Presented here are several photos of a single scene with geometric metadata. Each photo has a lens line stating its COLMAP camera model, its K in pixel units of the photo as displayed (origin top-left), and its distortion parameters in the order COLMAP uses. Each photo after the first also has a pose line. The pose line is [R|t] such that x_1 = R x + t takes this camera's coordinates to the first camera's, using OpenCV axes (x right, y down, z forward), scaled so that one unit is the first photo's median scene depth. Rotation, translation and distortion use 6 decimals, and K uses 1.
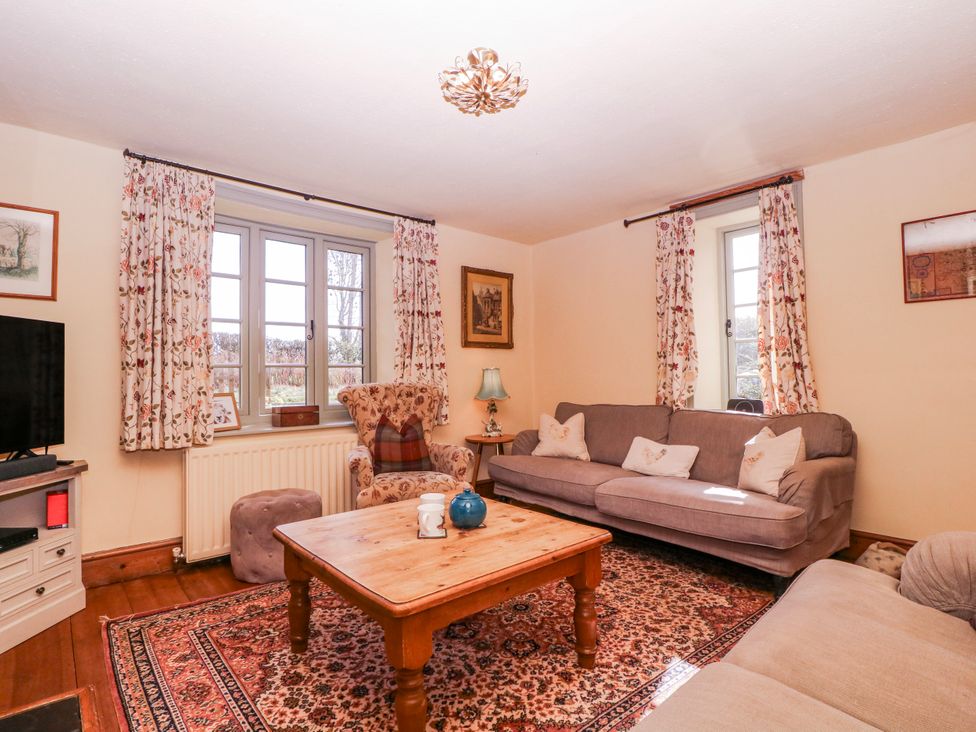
lens RADIAL K [[504.3, 0, 479.9], [0, 504.3, 364.4], [0, 0, 1]] dist [-0.009181, -0.004331]
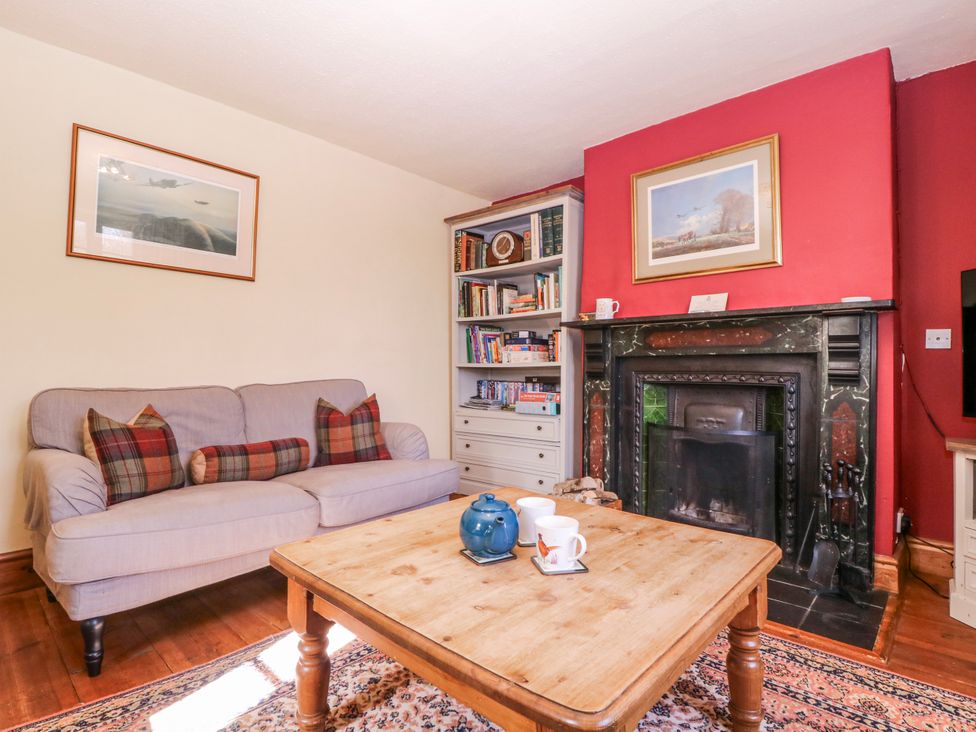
lens RADIAL K [[504.3, 0, 480.3], [0, 504.3, 365.0], [0, 0, 1]] dist [-0.009181, -0.004331]
pose [[-0.994158, 0.000509, -0.107932, 0.056858], [0.003795, 0.999536, -0.030239, 0.109079], [0.107866, -0.030472, -0.993698, 1.680344]]
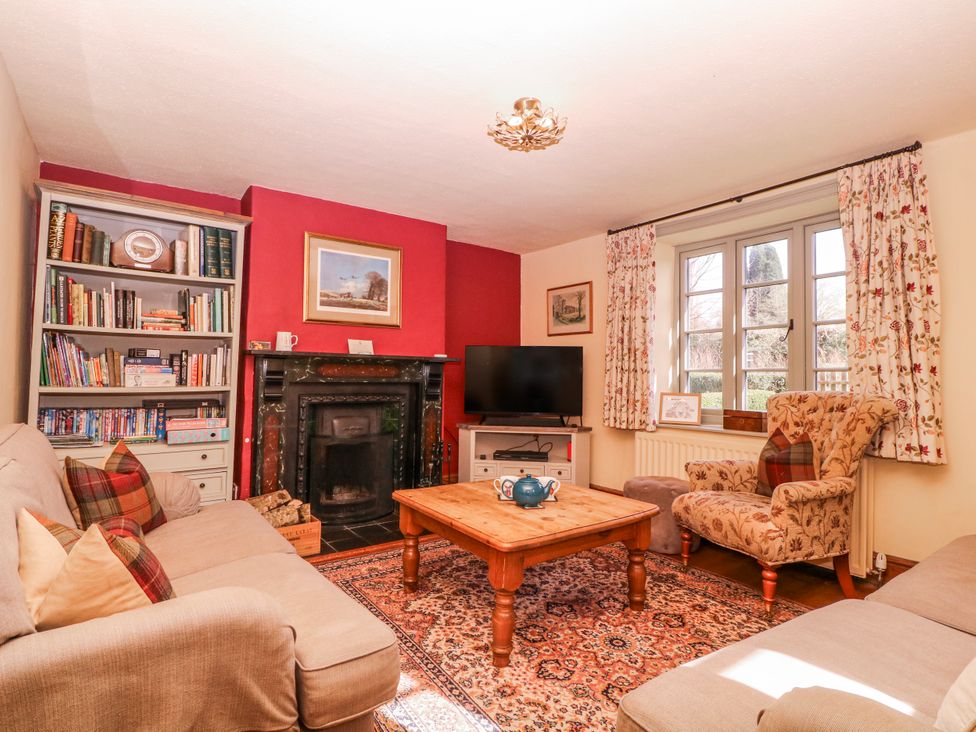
lens RADIAL K [[504.3, 0, 479.0], [0, 504.3, 368.6], [0, 0, 1]] dist [-0.009181, -0.004331]
pose [[-0.094305, -0.007936, -0.995512, 1.207231], [0.006864, 0.999939, -0.008621, 0.008468], [0.995520, -0.007647, -0.094244, 1.031630]]
